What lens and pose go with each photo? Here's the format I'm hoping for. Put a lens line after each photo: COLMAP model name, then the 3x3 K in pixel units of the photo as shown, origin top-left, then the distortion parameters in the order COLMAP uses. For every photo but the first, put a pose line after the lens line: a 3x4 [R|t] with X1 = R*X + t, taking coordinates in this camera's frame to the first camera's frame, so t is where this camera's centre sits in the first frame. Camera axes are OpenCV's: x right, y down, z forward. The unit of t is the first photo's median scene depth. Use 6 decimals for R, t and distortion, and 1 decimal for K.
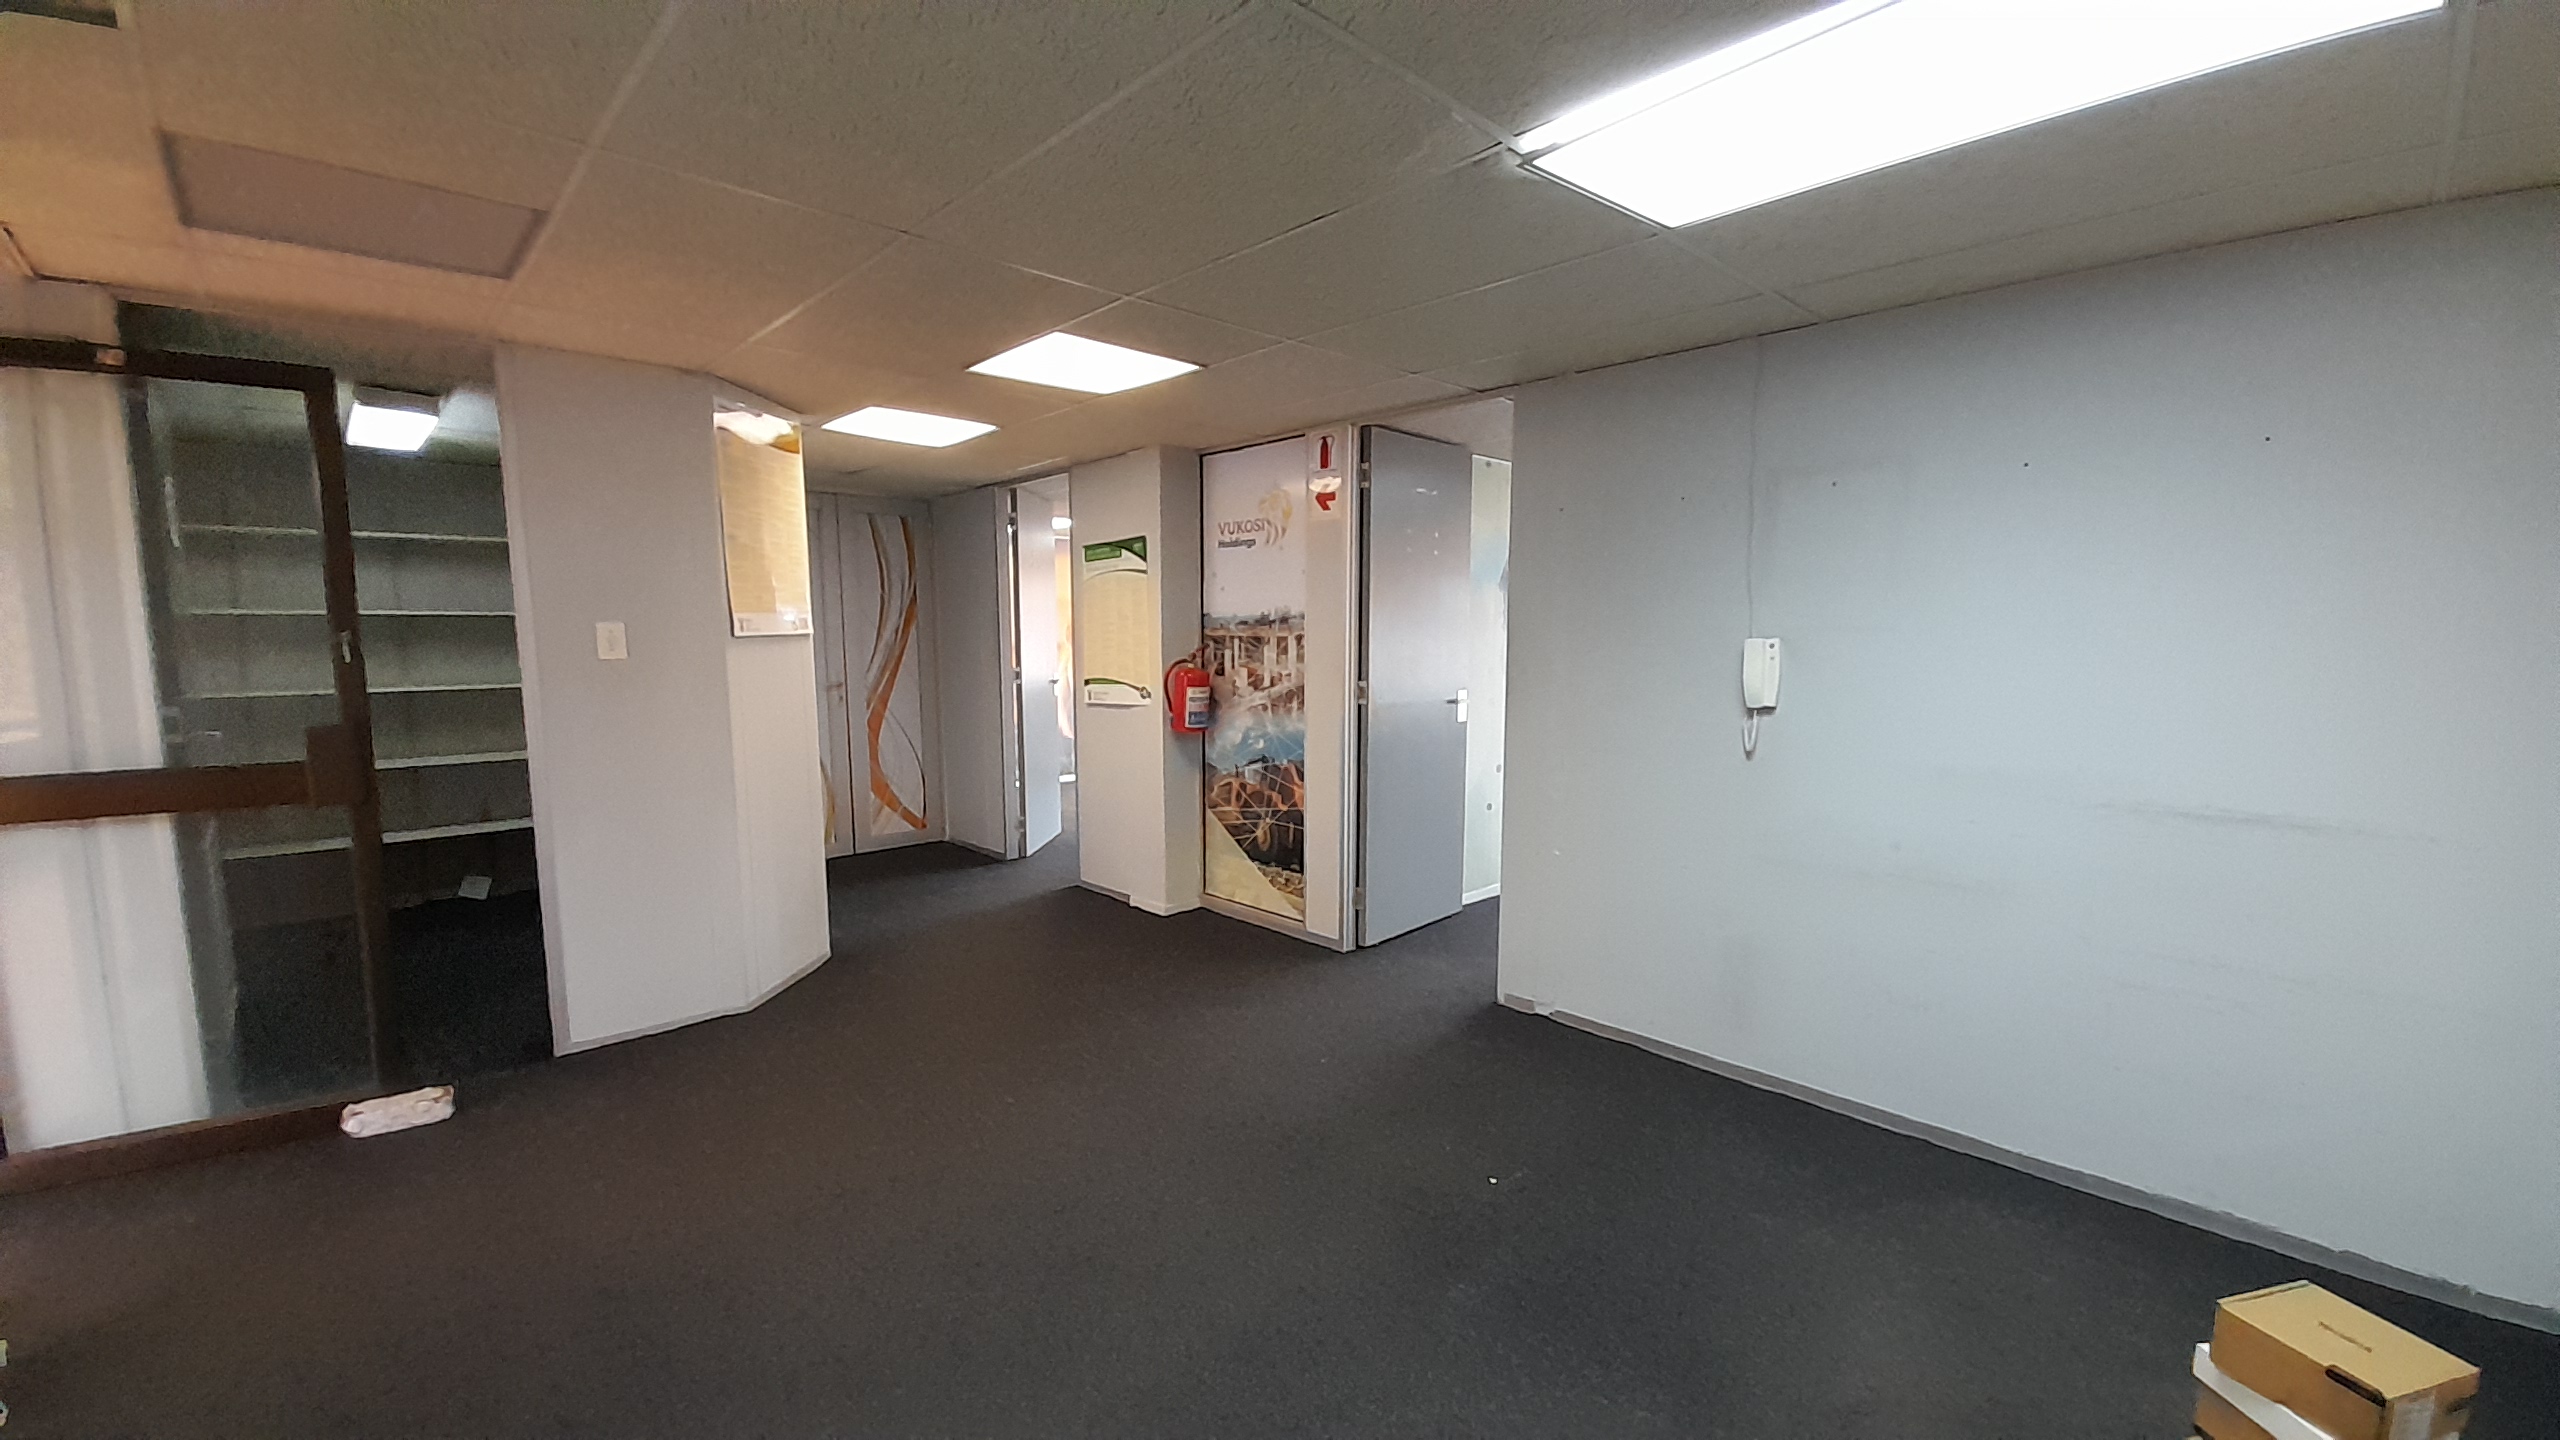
lens RADIAL K [[1018.2, 0, 1280.4], [0, 1018.2, 751.9], [0, 0, 1]] dist [0.022494, -0.013905]
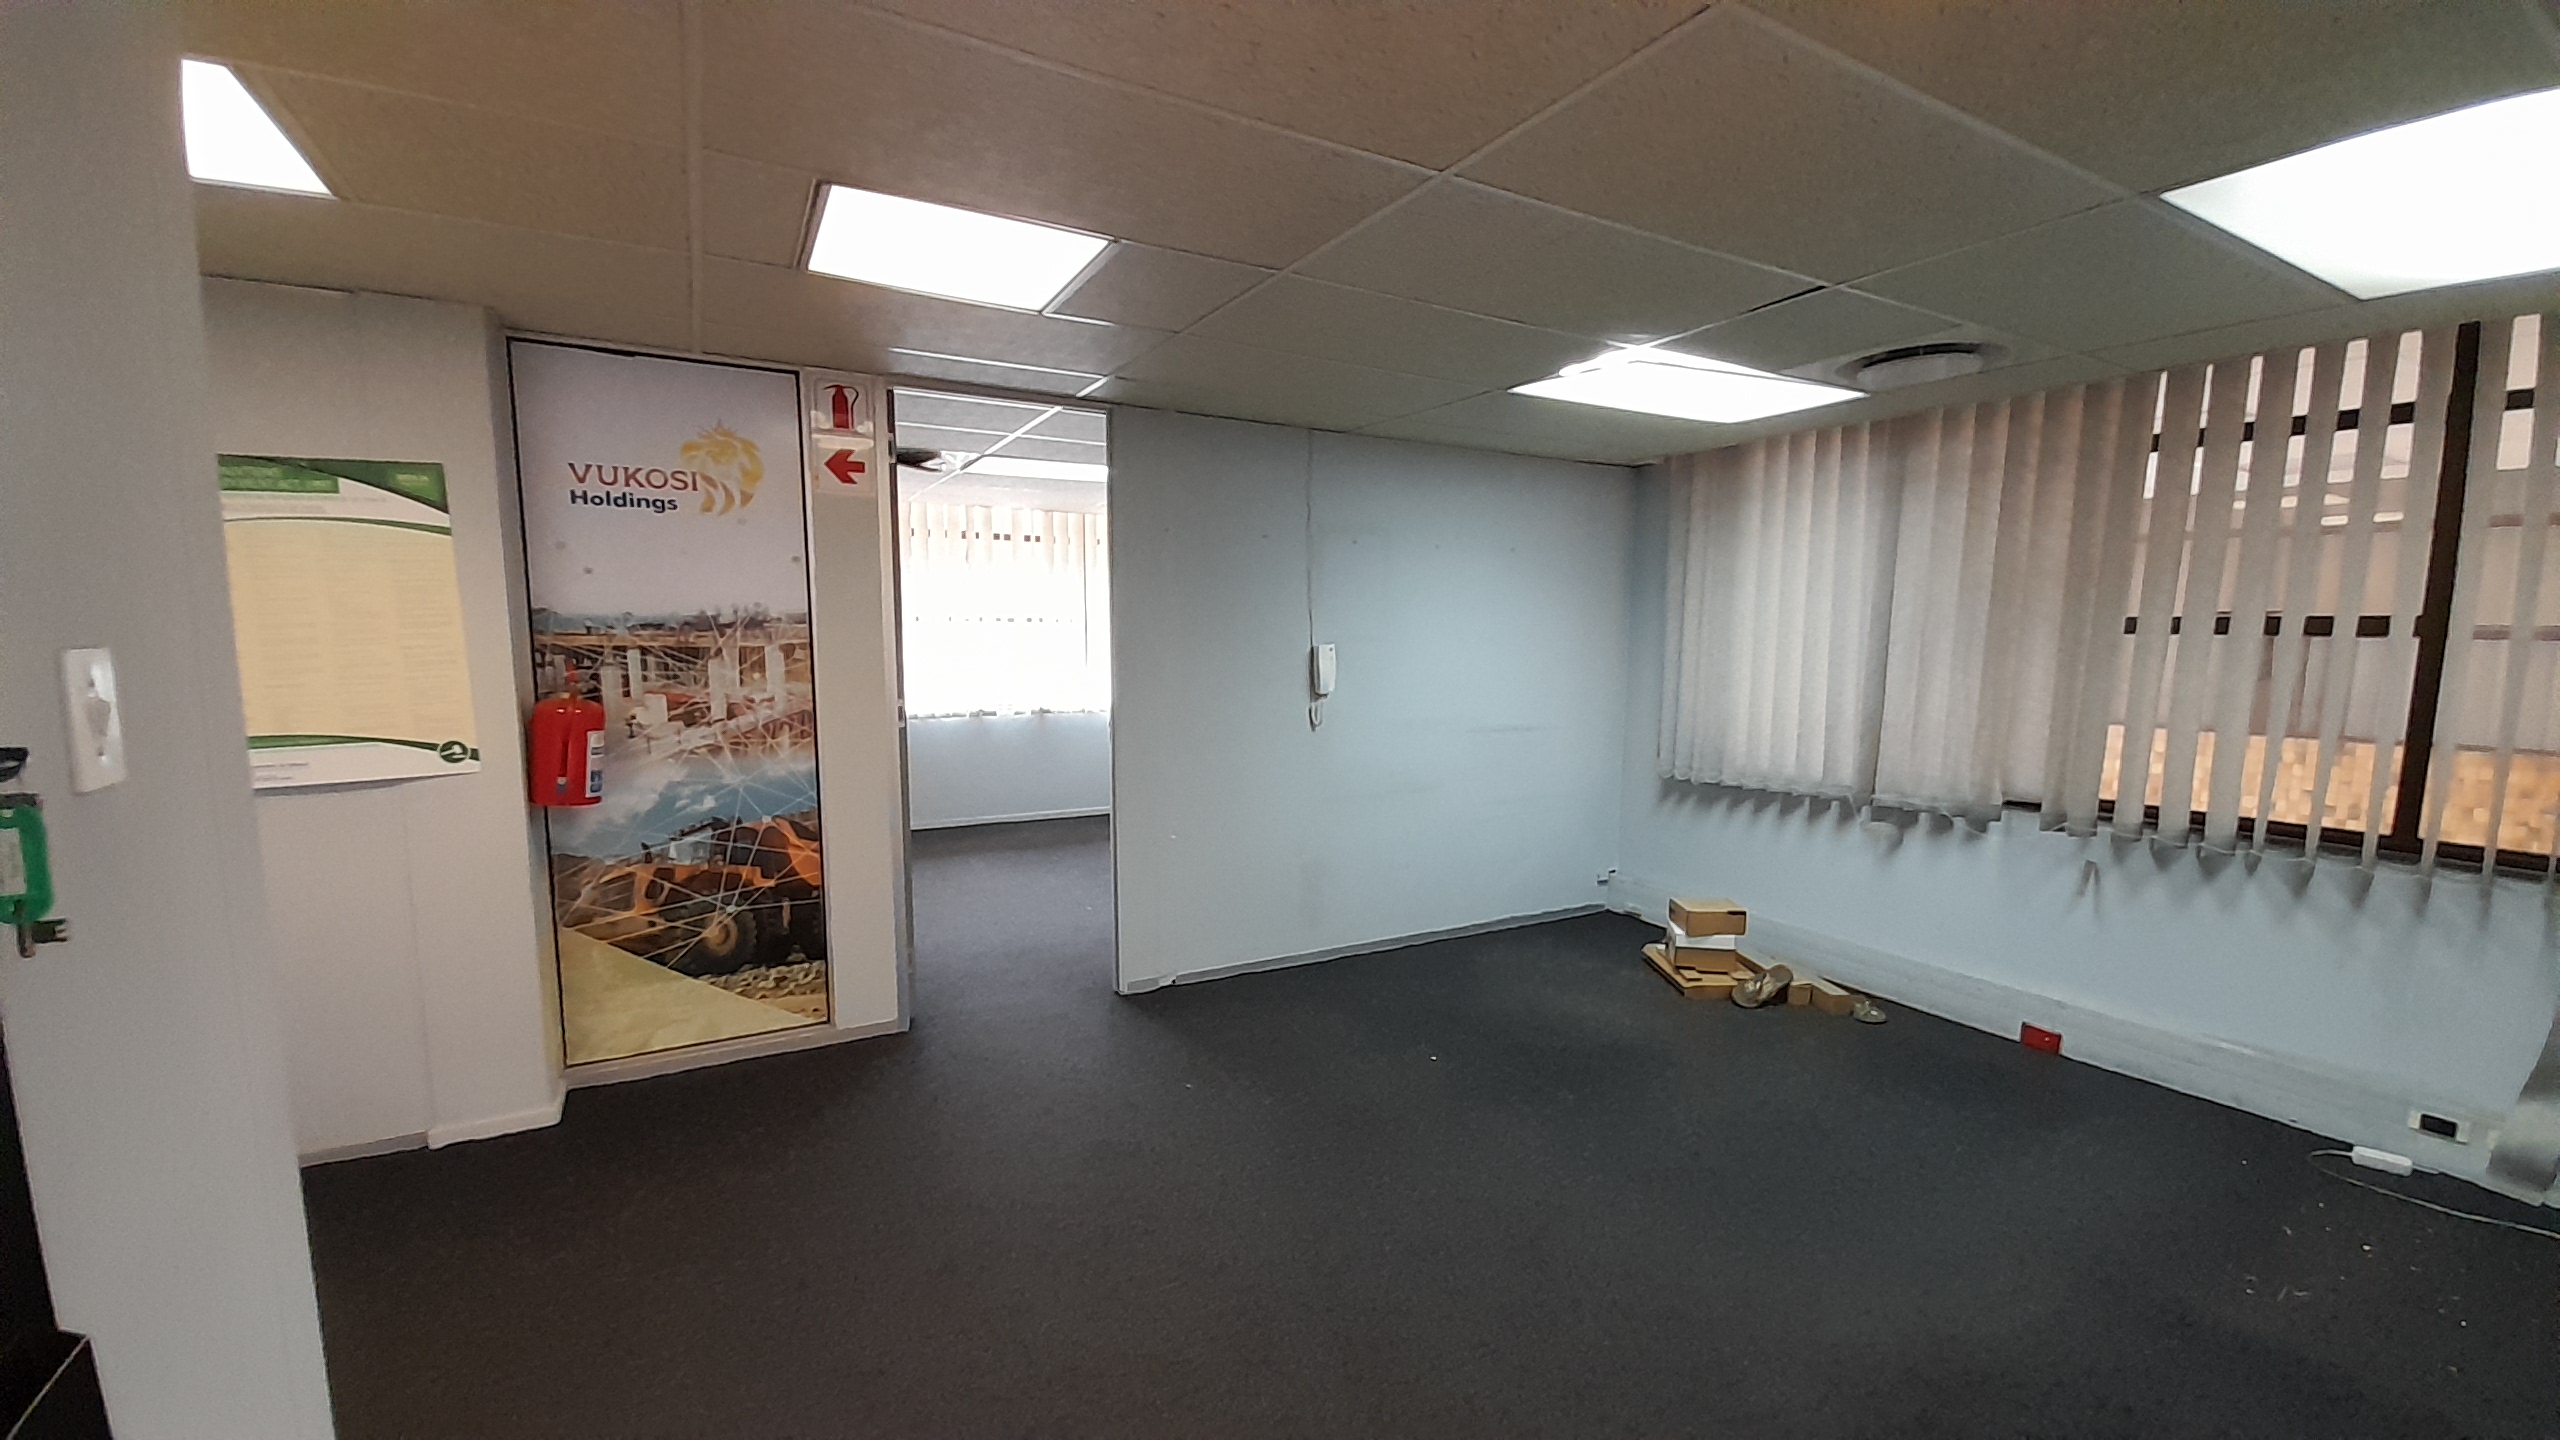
lens RADIAL K [[1018.2, 0, 1289.2], [0, 1018.2, 753.6], [0, 0, 1]] dist [0.022494, -0.013905]
pose [[0.237430, -0.120951, 0.963845, -0.584751], [0.104475, 0.989642, 0.098452, -0.067608], [-0.965770, 0.077323, 0.247607, 0.450176]]
